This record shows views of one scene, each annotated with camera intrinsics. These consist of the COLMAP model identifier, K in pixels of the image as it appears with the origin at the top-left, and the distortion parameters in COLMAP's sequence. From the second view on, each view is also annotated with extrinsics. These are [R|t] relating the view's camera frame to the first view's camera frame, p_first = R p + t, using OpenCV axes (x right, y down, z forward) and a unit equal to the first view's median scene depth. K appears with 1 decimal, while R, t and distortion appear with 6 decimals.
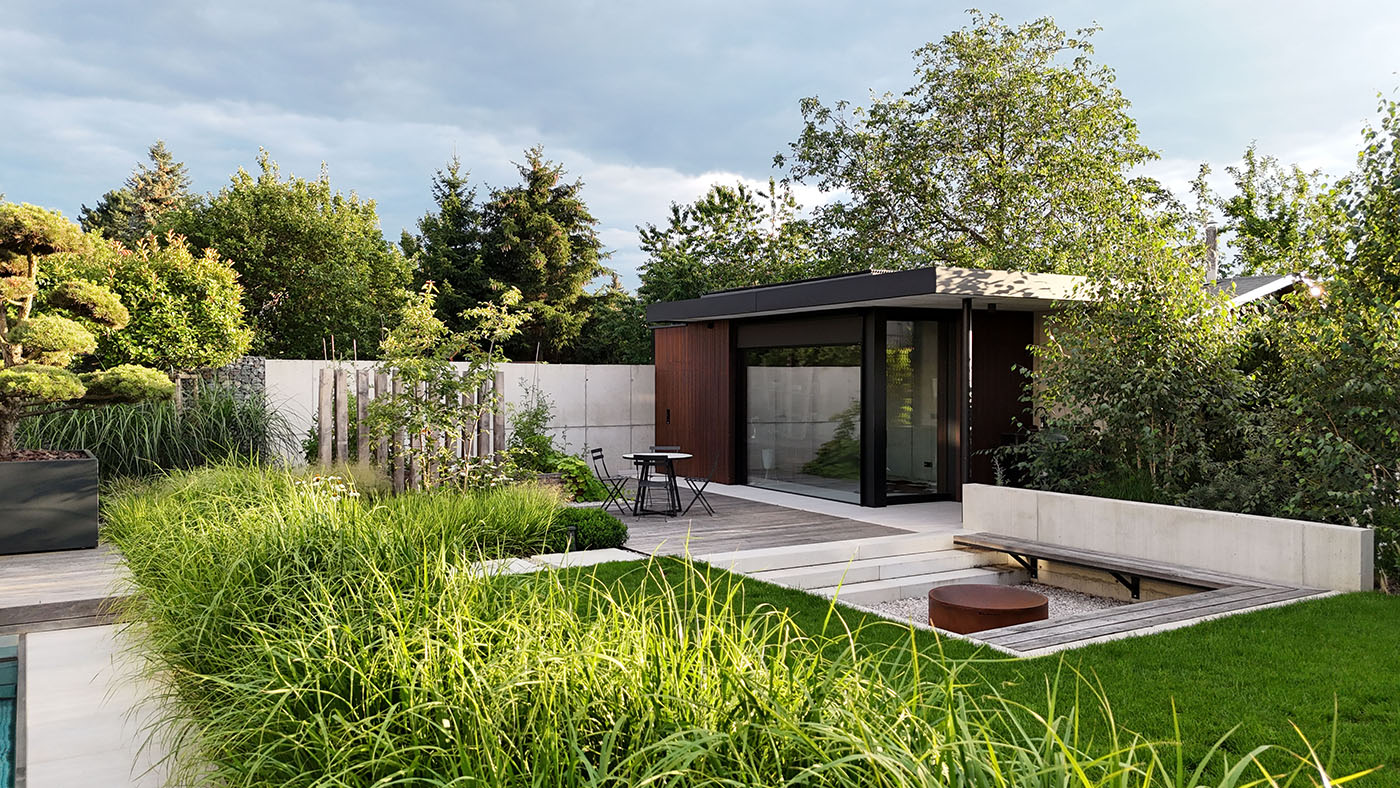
lens RADIAL K [[1033.6, 0, 713.6], [0, 1033.6, 396.1], [0, 0, 1]] dist [0.067264, -0.067879]
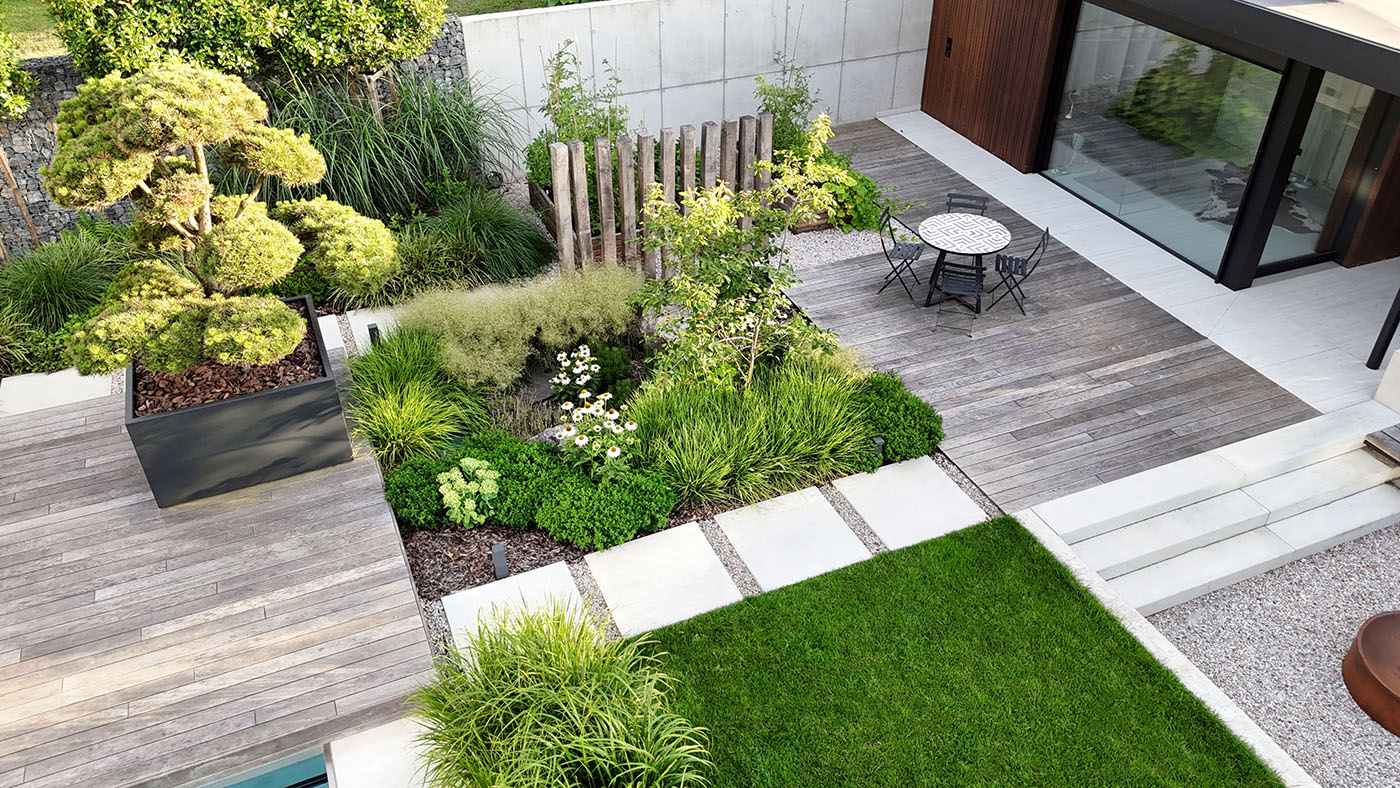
lens RADIAL K [[1033.6, 0, 702.4], [0, 1033.6, 388.5], [0, 0, 1]] dist [0.067264, -0.067879]
pose [[0.986171, 0.093664, -0.136727, -0.086431], [-0.002088, 0.831942, 0.554859, -0.182513], [0.165719, -0.546900, 0.820632, 0.171769]]
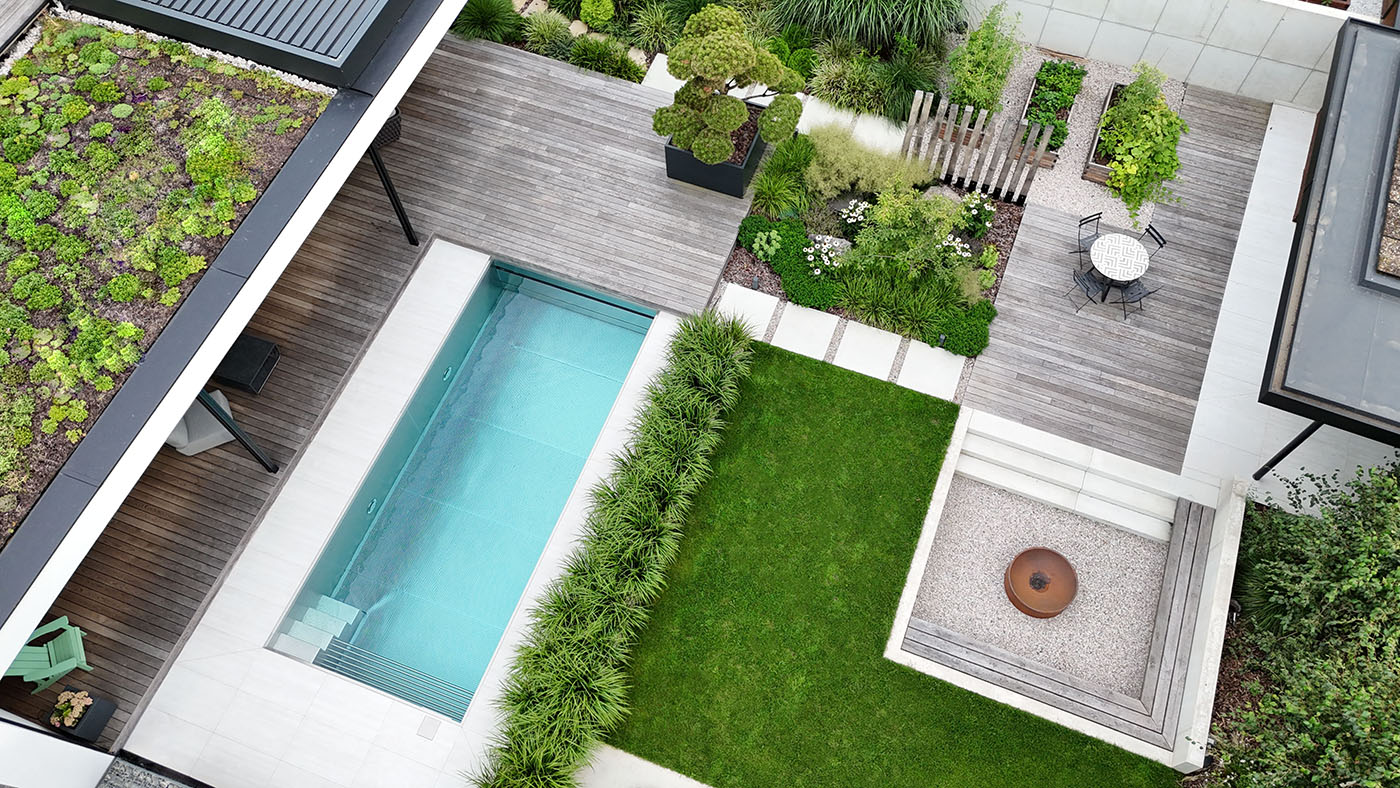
lens RADIAL K [[1033.6, 0, 700.2], [0, 1033.6, 406.9], [0, 0, 1]] dist [0.067264, -0.067879]
pose [[0.585139, 0.718323, -0.376330, 0.162595], [0.001462, 0.463136, 0.886286, -0.629896], [0.810932, -0.519151, 0.269948, 0.110711]]
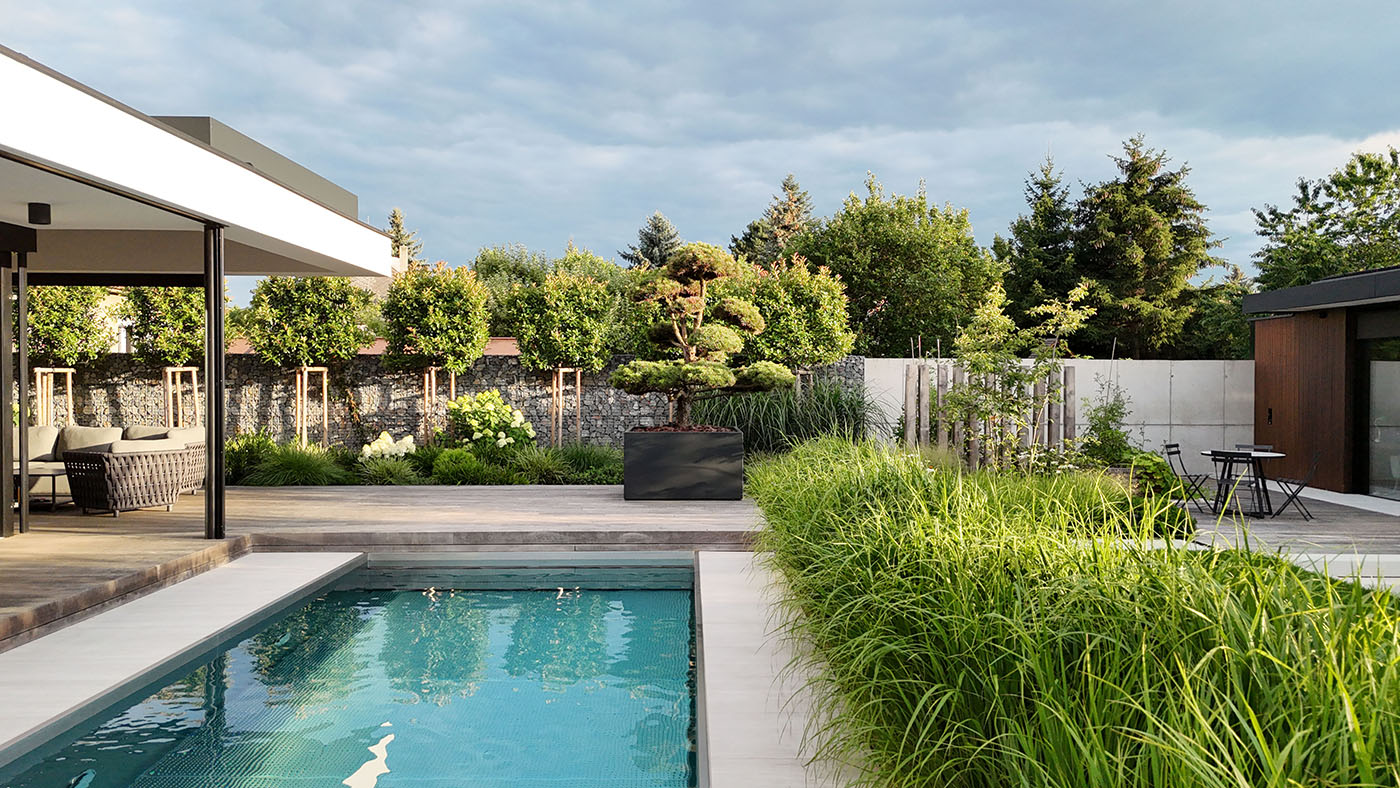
lens RADIAL K [[1033.6, 0, 698.6], [0, 1033.6, 406.5], [0, 0, 1]] dist [0.067264, -0.067879]
pose [[0.841062, 0.014314, -0.540750, 0.030045], [-0.010538, 0.999894, 0.010077, 0.006713], [0.540837, -0.002777, 0.841123, -0.054086]]
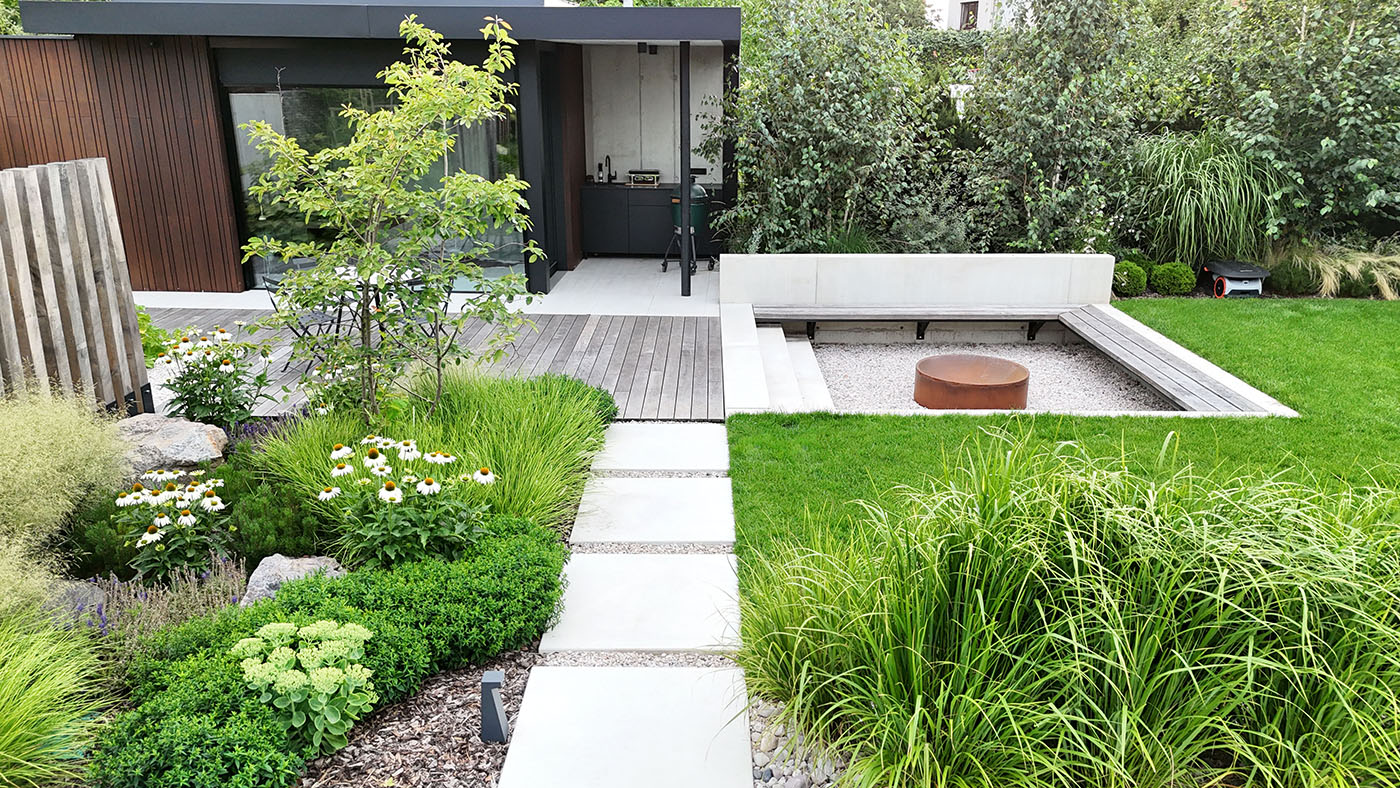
lens RADIAL K [[1033.6, 0, 707.2], [0, 1033.6, 394.3], [0, 0, 1]] dist [0.067264, -0.067879]
pose [[0.544248, -0.246504, 0.801892, -0.326228], [0.008318, 0.957395, 0.288661, -0.039255], [-0.838883, -0.150433, 0.523110, 0.299943]]
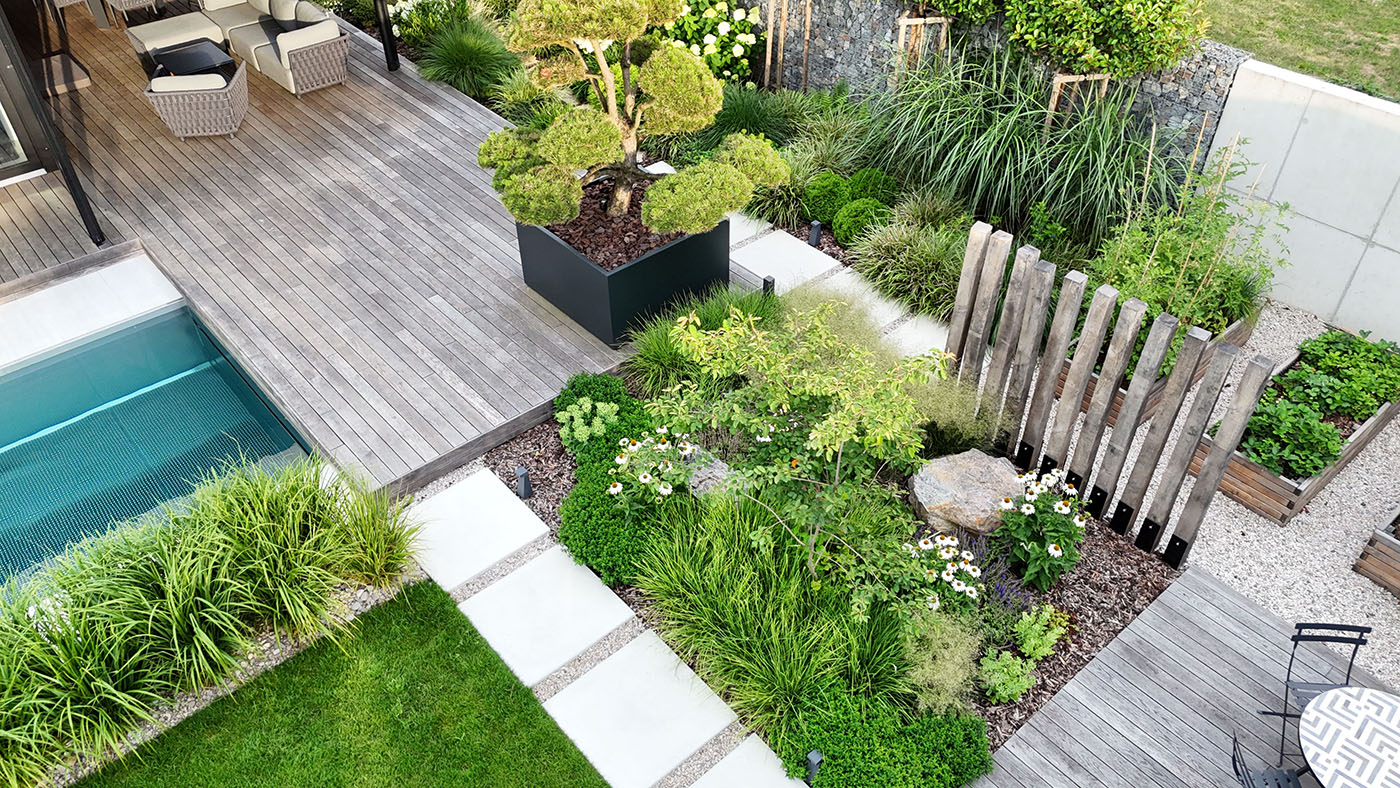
lens RADIAL K [[1033.6, 0, 693.9], [0, 1033.6, 394.1], [0, 0, 1]] dist [0.067264, -0.067879]
pose [[0.136525, 0.643330, -0.753317, 0.083985], [-0.013896, 0.761607, 0.647891, -0.211783], [0.990539, -0.077985, 0.112918, 0.451269]]
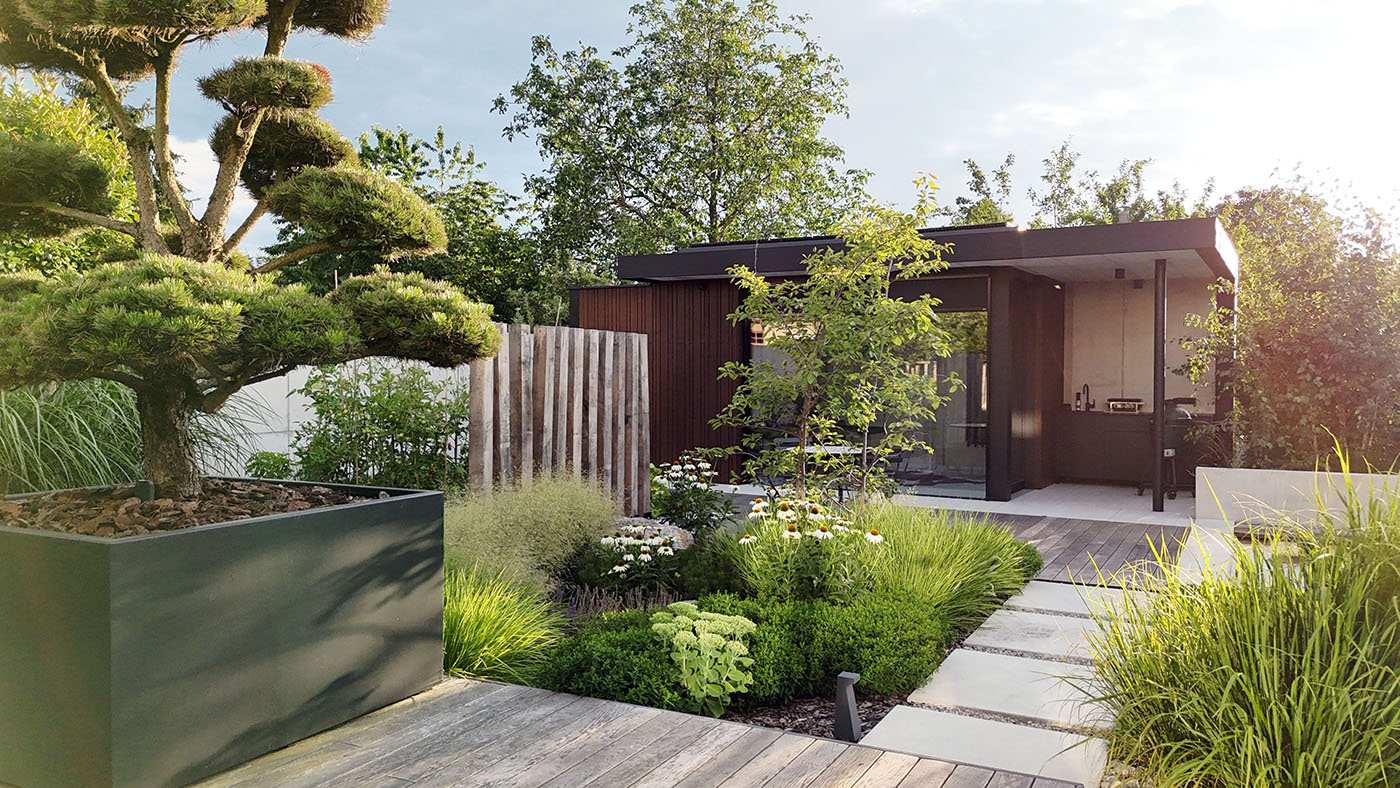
lens RADIAL K [[1033.6, 0, 706.0], [0, 1033.6, 397.4], [0, 0, 1]] dist [0.067264, -0.067879]
pose [[0.871356, -0.011317, 0.490521, -0.335490], [0.005409, 0.999895, 0.013461, 0.006178], [-0.490621, -0.009076, 0.871326, 0.255179]]
